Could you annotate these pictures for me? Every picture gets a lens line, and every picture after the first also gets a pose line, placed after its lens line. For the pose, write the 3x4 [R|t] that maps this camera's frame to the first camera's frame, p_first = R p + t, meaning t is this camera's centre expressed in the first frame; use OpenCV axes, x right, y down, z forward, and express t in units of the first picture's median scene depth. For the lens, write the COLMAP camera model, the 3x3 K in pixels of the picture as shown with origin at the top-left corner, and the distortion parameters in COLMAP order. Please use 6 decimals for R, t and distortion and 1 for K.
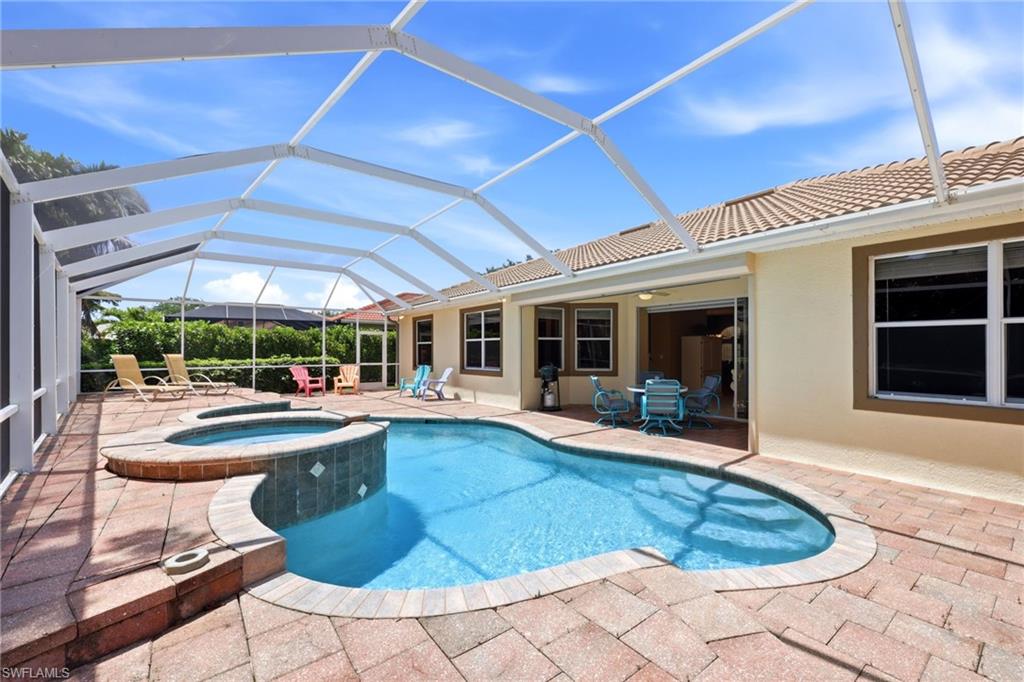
lens RADIAL K [[414.5, 0, 515.4], [0, 414.5, 344.0], [0, 0, 1]] dist [0.000069, 0.000125]
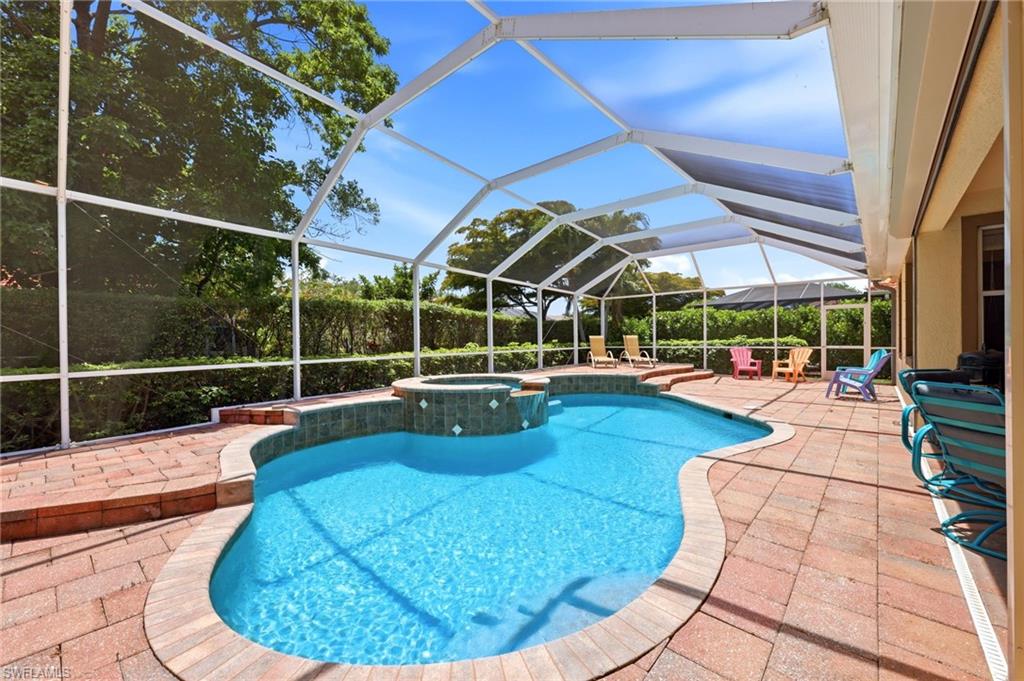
lens RADIAL K [[416.0, 0, 517.8], [0, 416.0, 339.0], [0, 0, 1]] dist [0.001047, 0.000231]
pose [[0.217914, -0.000864, -0.975968, 0.308837], [0.024560, 0.999688, 0.004598, 0.016238], [0.975659, -0.024972, 0.217867, 0.275673]]
